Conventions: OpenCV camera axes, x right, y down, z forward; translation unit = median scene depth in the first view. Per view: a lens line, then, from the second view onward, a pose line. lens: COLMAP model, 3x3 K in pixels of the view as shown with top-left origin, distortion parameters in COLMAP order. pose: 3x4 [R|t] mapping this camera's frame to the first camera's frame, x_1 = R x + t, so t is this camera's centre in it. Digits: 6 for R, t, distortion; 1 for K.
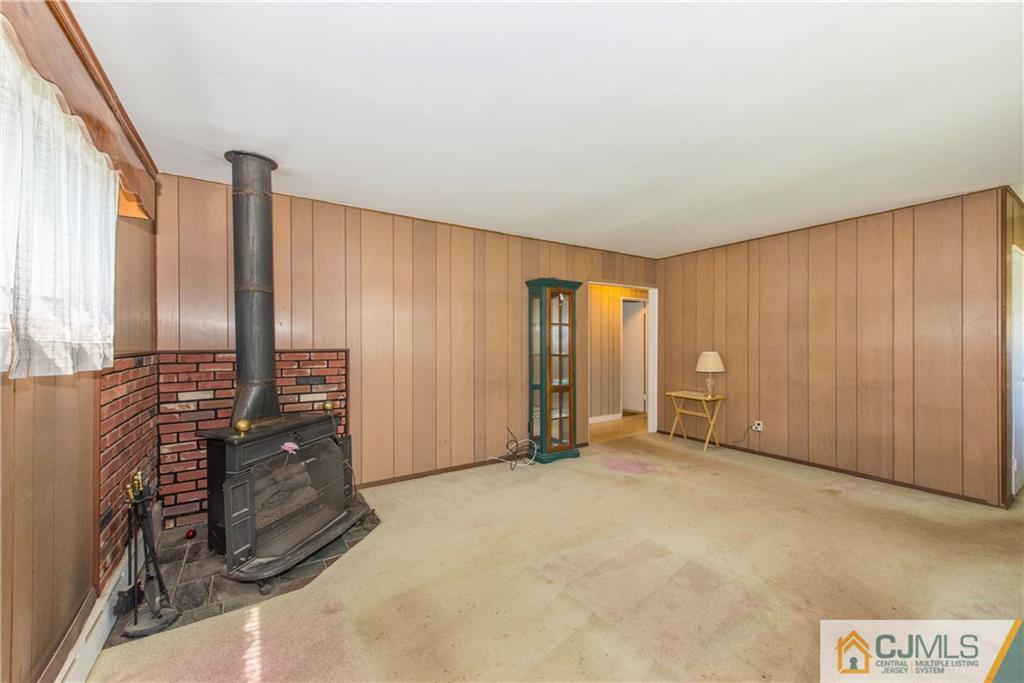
lens RADIAL K [[400.7, 0, 510.0], [0, 400.7, 343.6], [0, 0, 1]] dist [0.001373, -0.000157]
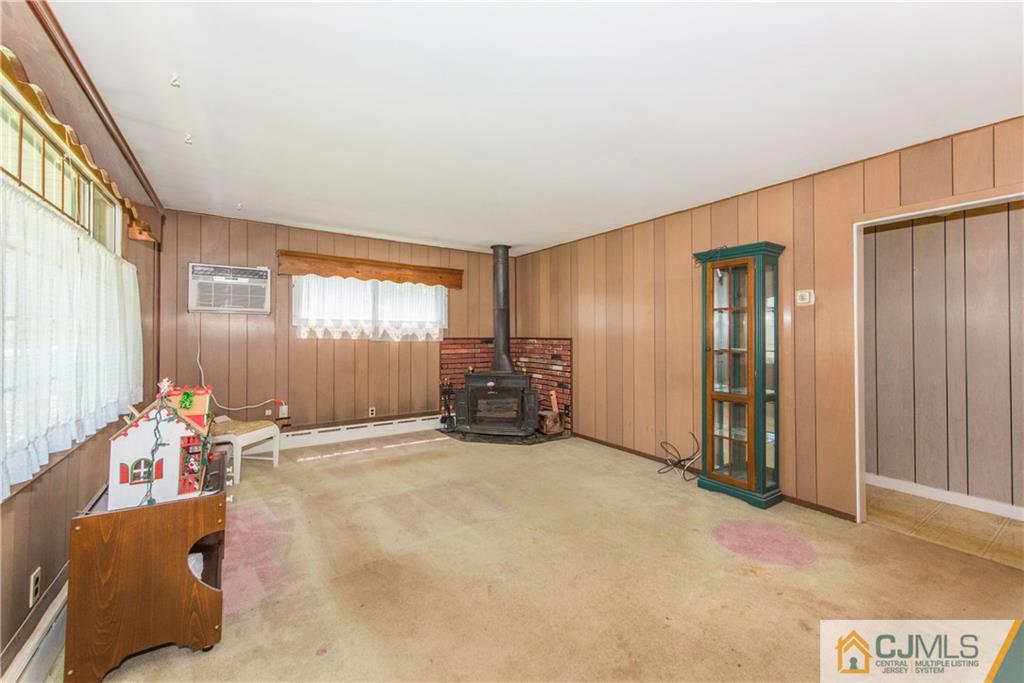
lens RADIAL K [[408.3, 0, 510.2], [0, 408.3, 334.7], [0, 0, 1]] dist [0.000269, -0.000161]
pose [[0.020263, 0.004412, -0.999785, 1.090852], [-0.000810, 0.999990, 0.004397, -0.005732], [0.999794, 0.000721, 0.020266, 0.744678]]
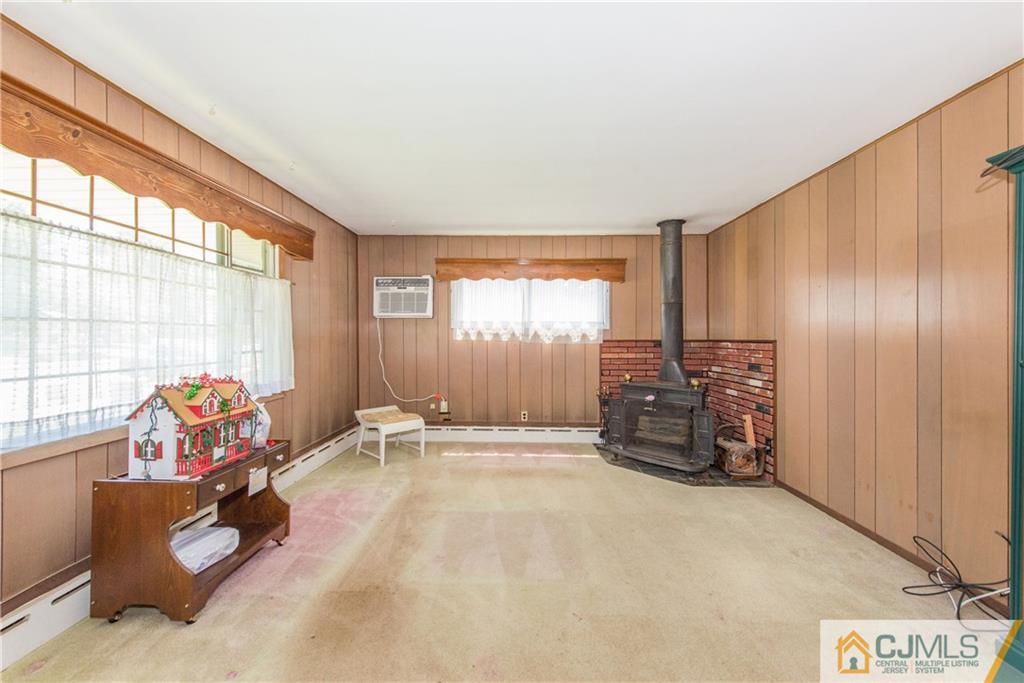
lens RADIAL K [[400.7, 0, 510.0], [0, 400.7, 343.6], [0, 0, 1]] dist [0.001373, -0.000157]
pose [[-0.567313, 0.015012, -0.823366, 0.790958], [0.002260, 0.999858, 0.016672, 0.003286], [0.823499, 0.007597, -0.567266, 1.023475]]
